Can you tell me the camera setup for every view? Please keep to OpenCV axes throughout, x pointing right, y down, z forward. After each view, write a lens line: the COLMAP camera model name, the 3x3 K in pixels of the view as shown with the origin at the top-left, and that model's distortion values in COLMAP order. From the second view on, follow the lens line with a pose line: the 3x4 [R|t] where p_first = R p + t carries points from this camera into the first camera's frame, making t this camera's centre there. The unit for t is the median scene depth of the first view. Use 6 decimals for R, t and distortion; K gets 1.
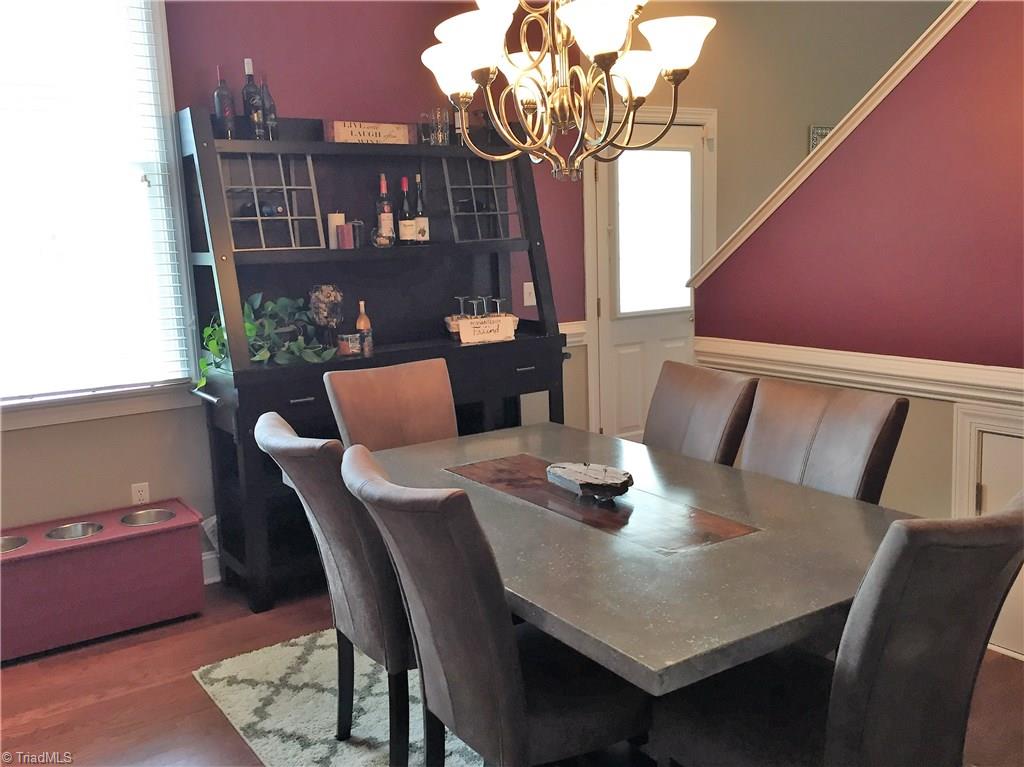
lens RADIAL K [[933.9, 0, 512.0], [0, 933.9, 383.5], [0, 0, 1]] dist [0.080927, -0.192528]
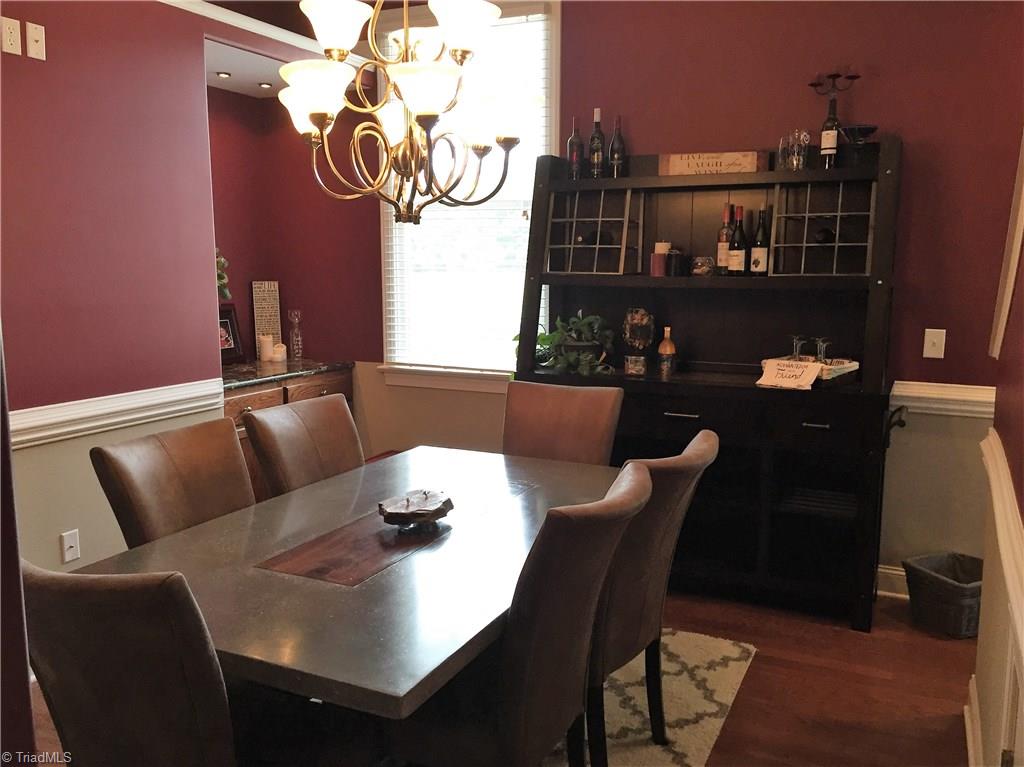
lens RADIAL K [[839.7, 0, 512.0], [0, 839.7, 383.5], [0, 0, 1]] dist [0.001357, -0.117500]
pose [[0.495488, 0.160669, -0.853626, 0.561982], [-0.158132, 0.983007, 0.093234, -0.087019], [0.854100, 0.088789, 0.512475, 0.388699]]
